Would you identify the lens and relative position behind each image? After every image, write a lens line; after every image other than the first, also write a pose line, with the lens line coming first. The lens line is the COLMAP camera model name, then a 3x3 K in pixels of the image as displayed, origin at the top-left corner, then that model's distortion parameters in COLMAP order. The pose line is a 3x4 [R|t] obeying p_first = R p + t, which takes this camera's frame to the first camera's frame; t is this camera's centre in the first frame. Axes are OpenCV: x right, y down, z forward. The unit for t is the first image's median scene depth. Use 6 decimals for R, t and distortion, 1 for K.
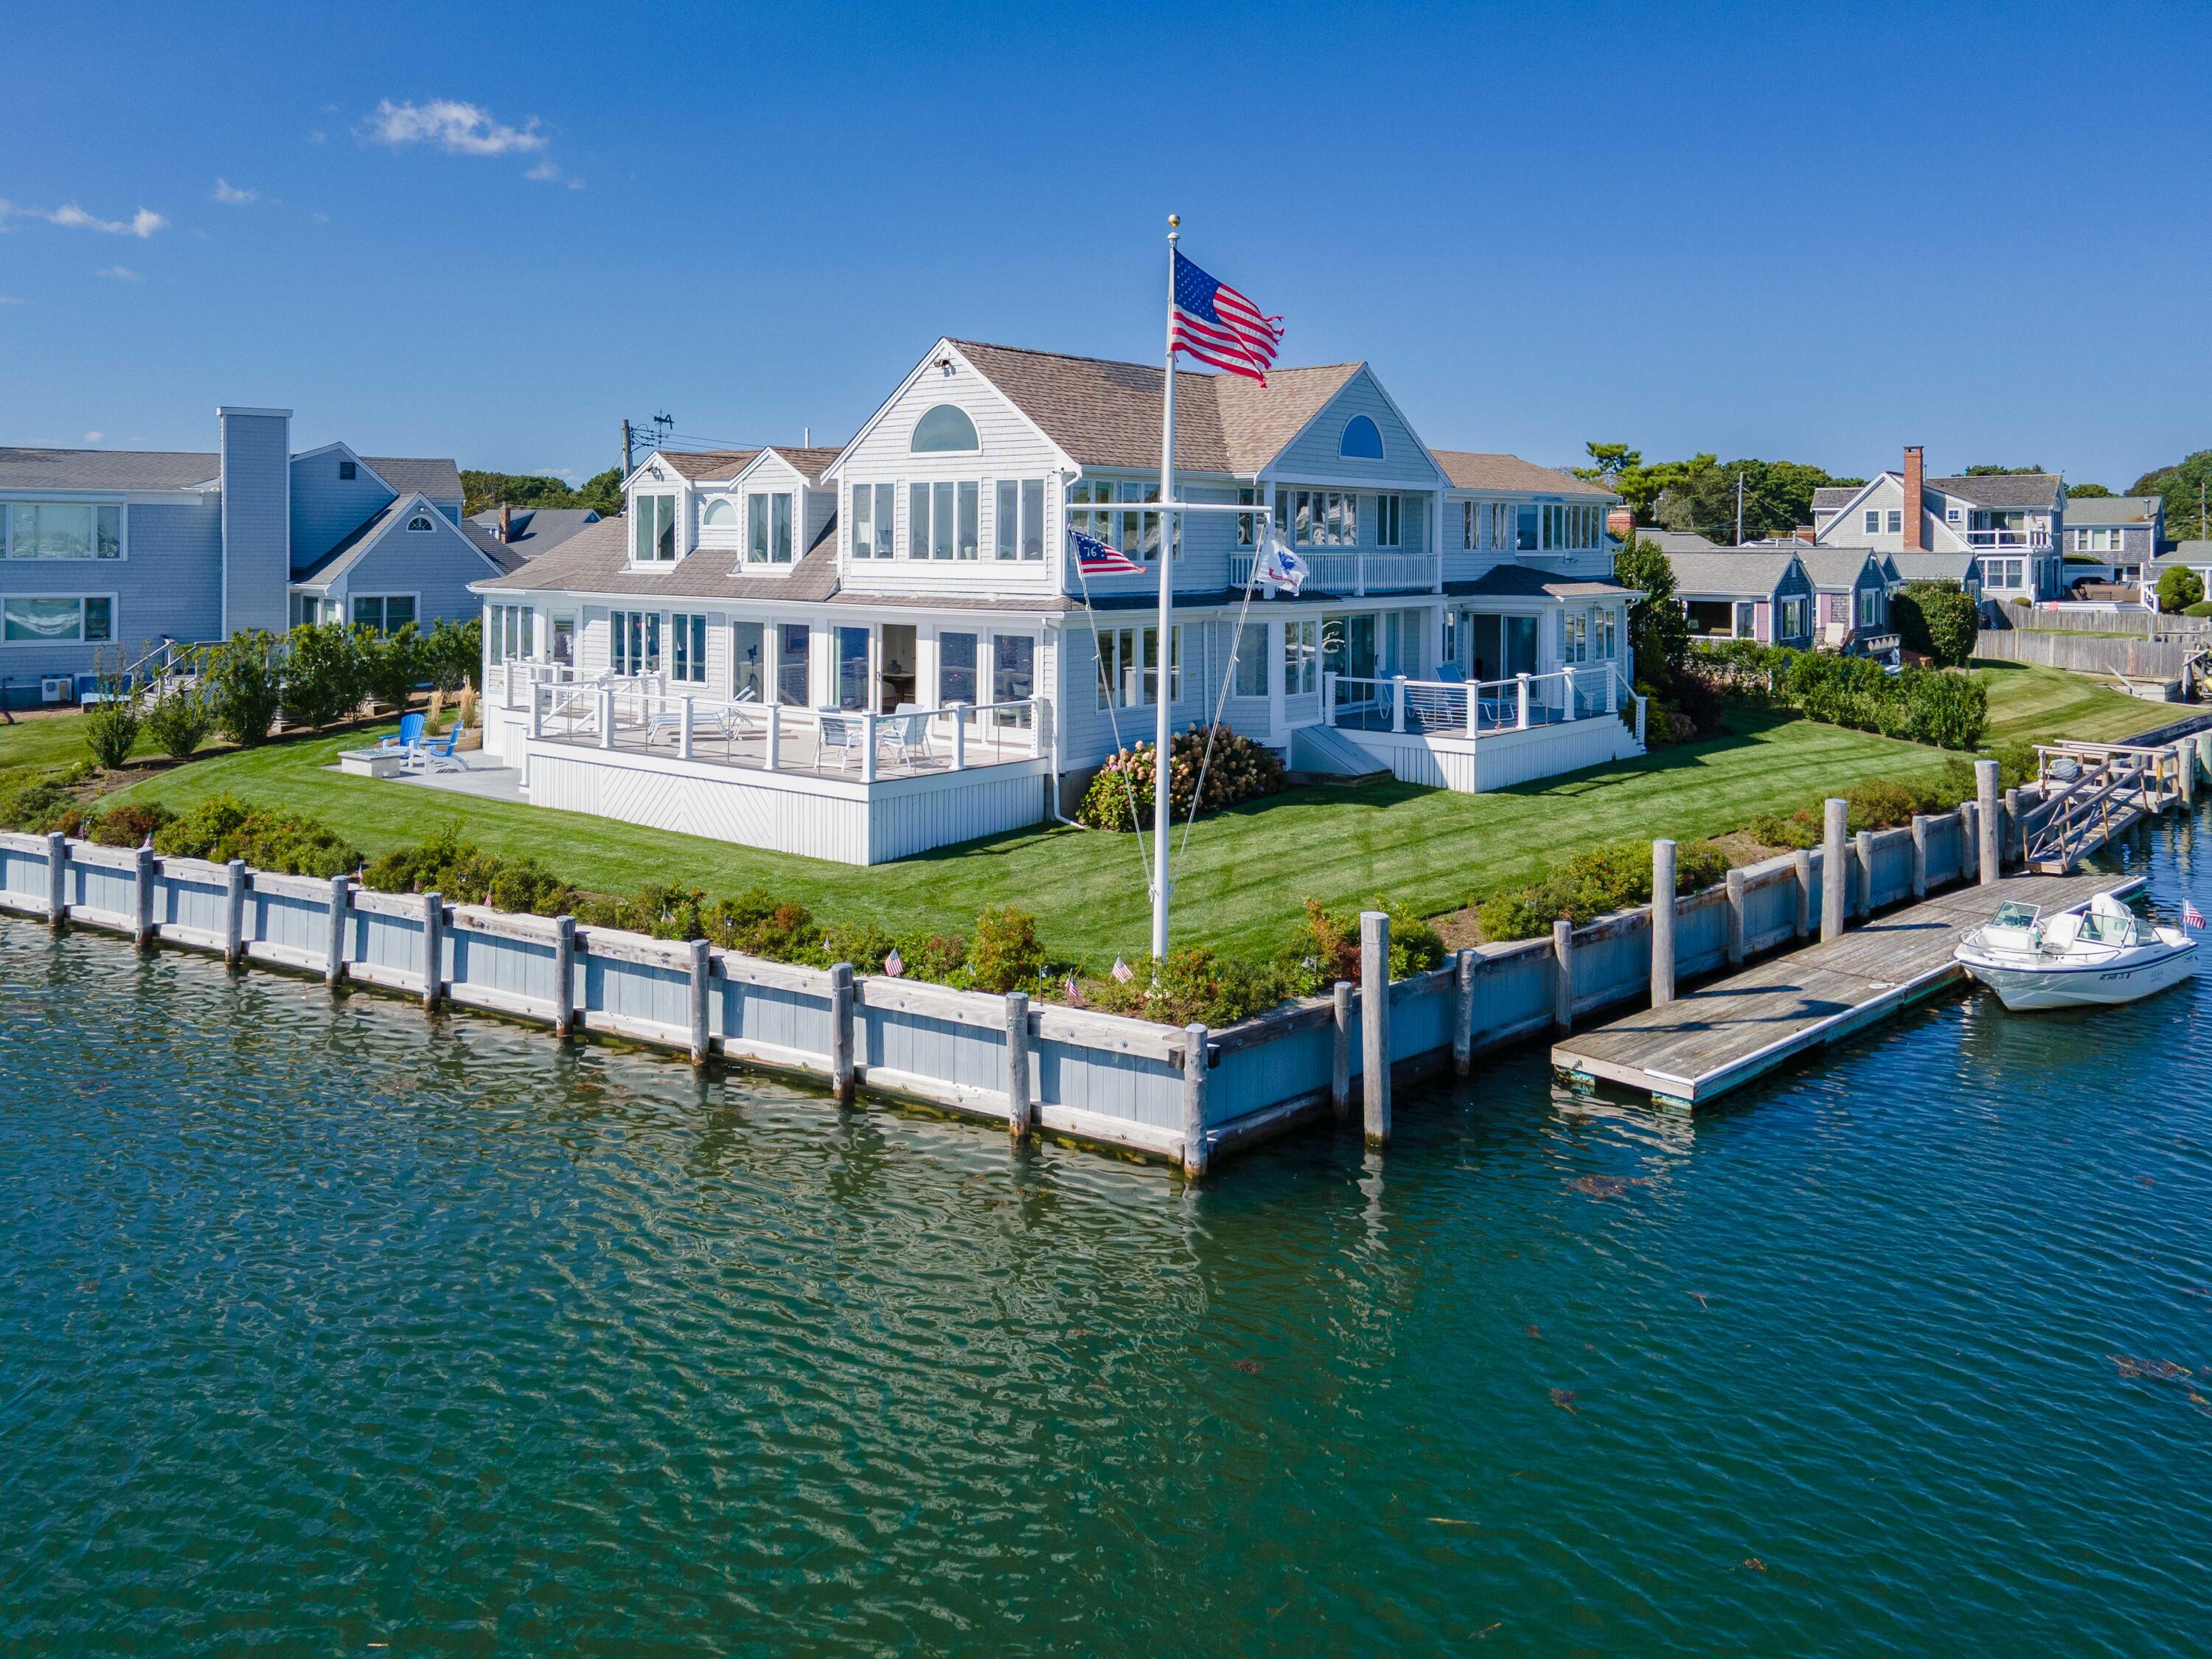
lens RADIAL K [[1683.6, 0, 1106.0], [0, 1683.6, 829.5], [0, 0, 1]] dist [0.003083, 0.063556]
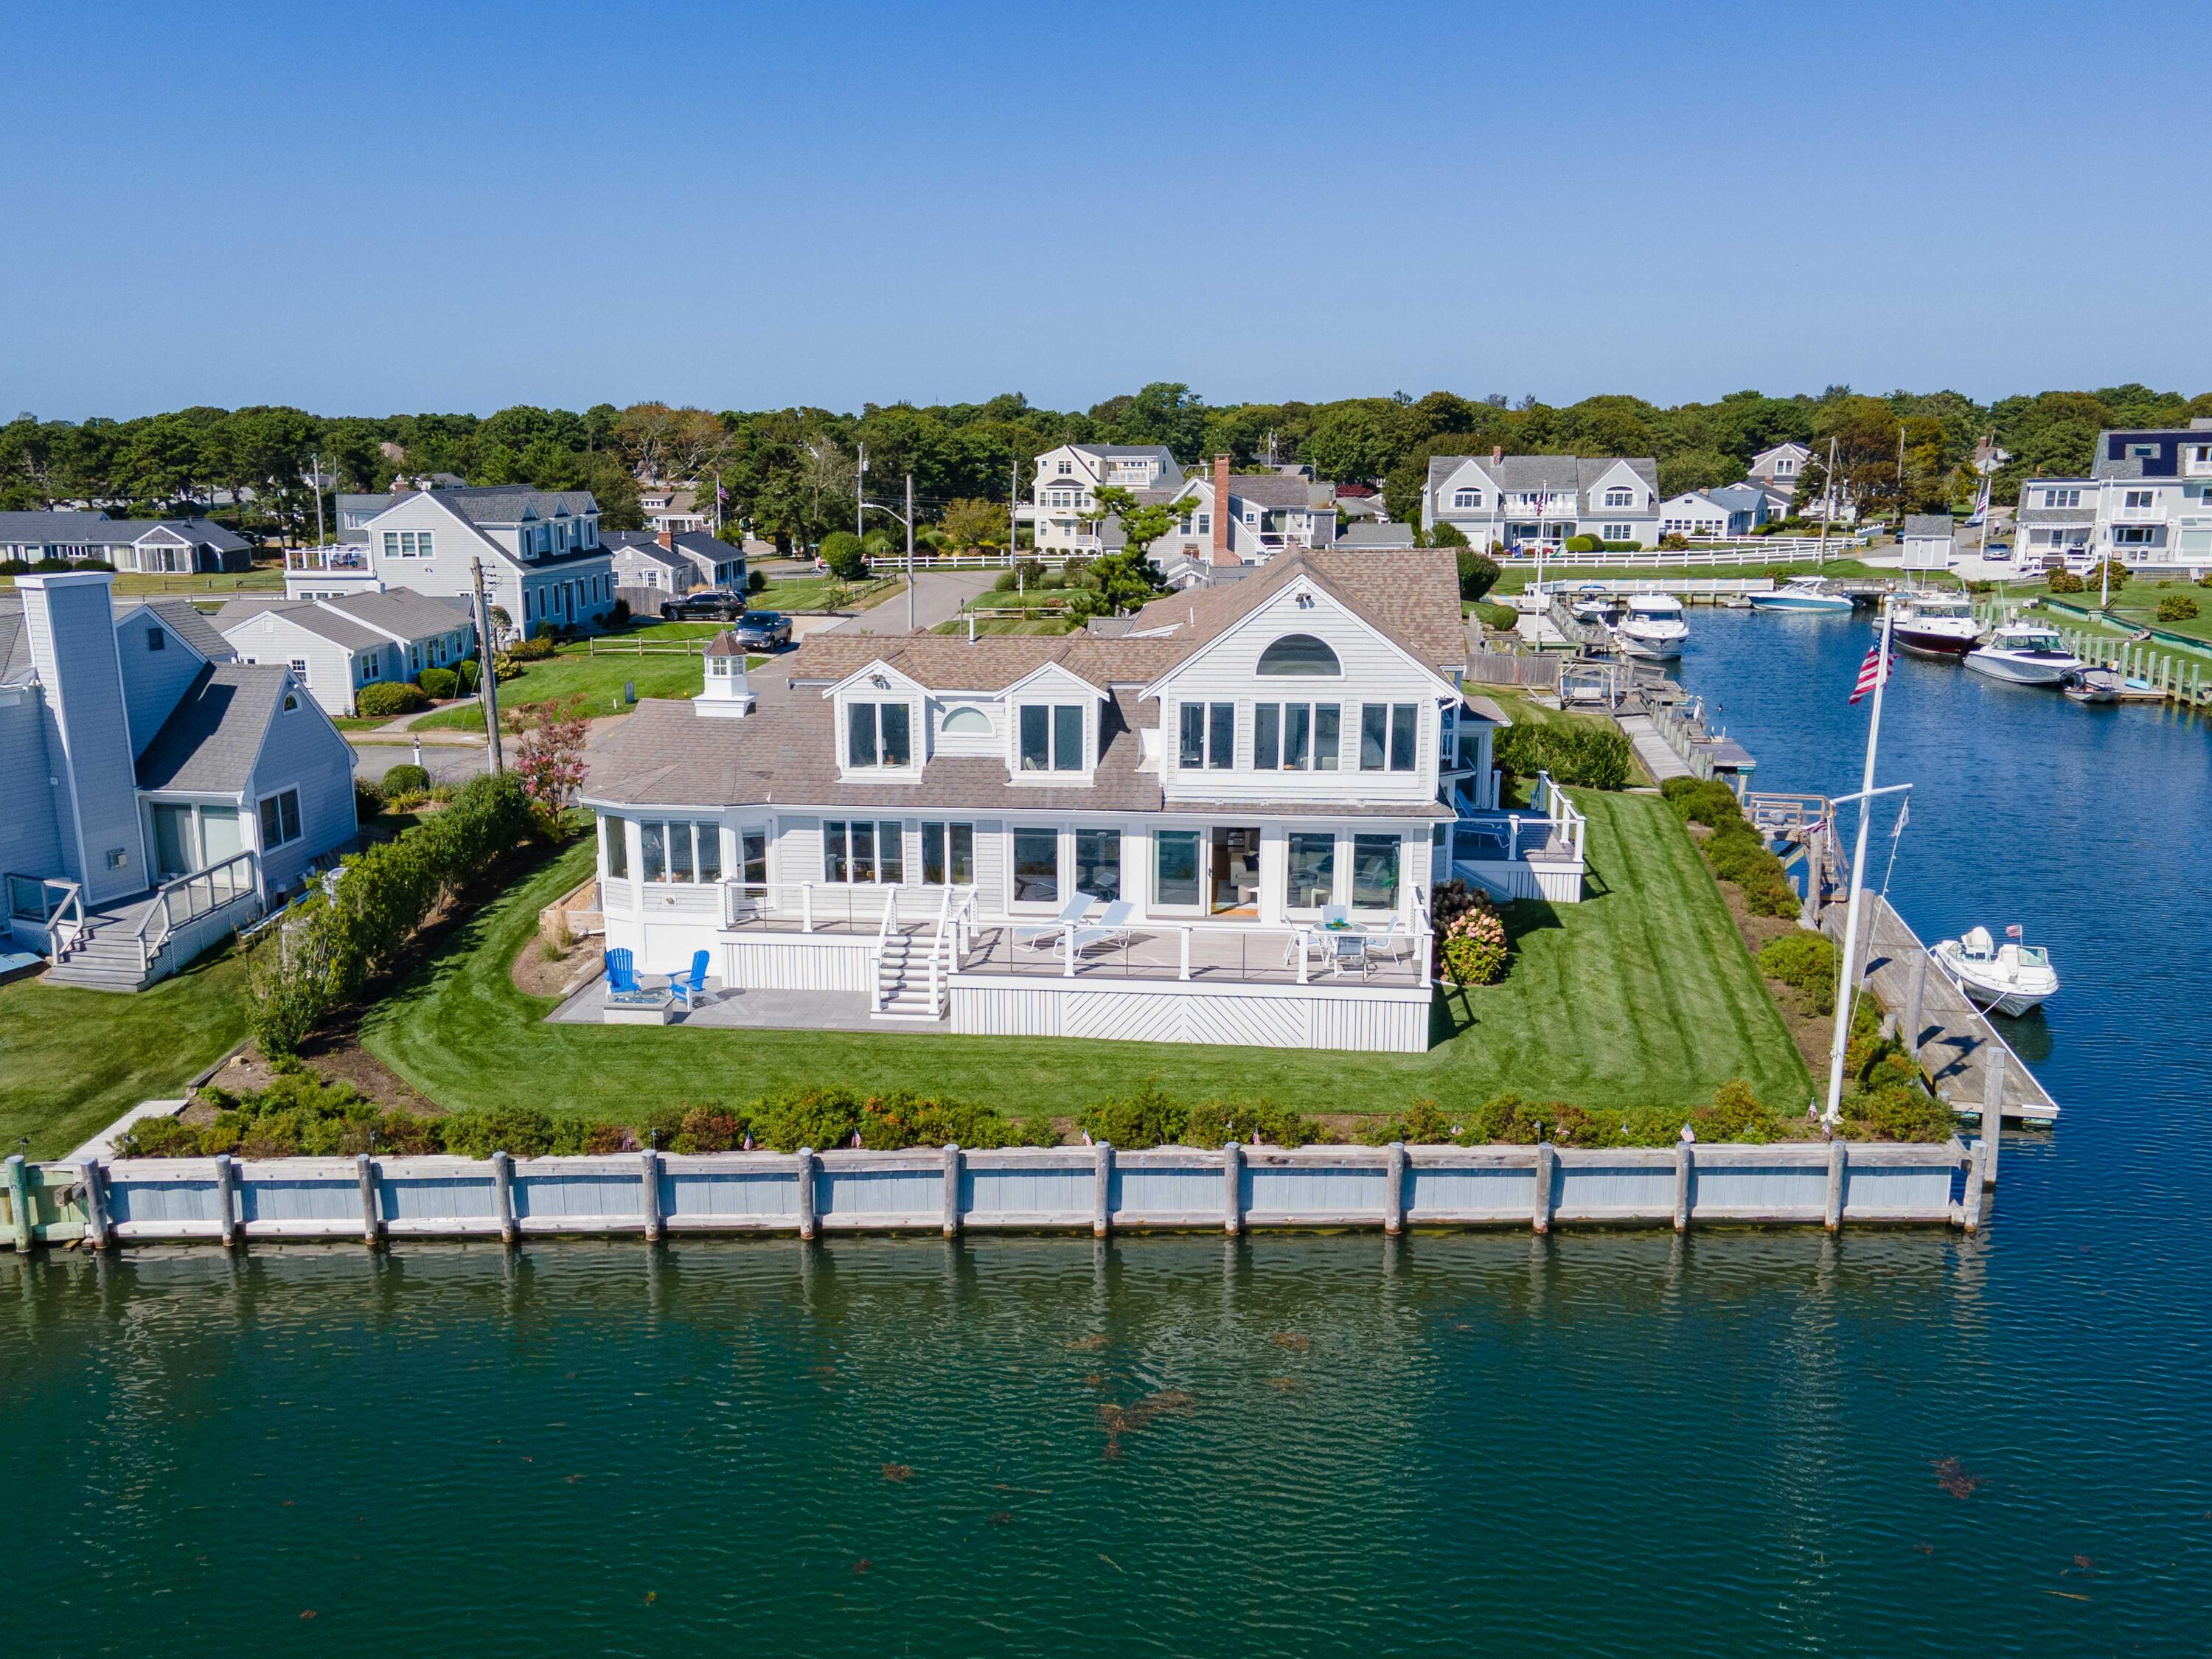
lens RADIAL K [[1819.9, 0, 1099.9], [0, 1819.9, 1001.5], [0, 0, 1]] dist [0.031541, 0.000042]
pose [[0.854617, -0.157762, 0.494714, -0.778179], [0.099941, 0.984891, 0.141428, -0.178448], [-0.509551, -0.071424, 0.857471, 0.000205]]
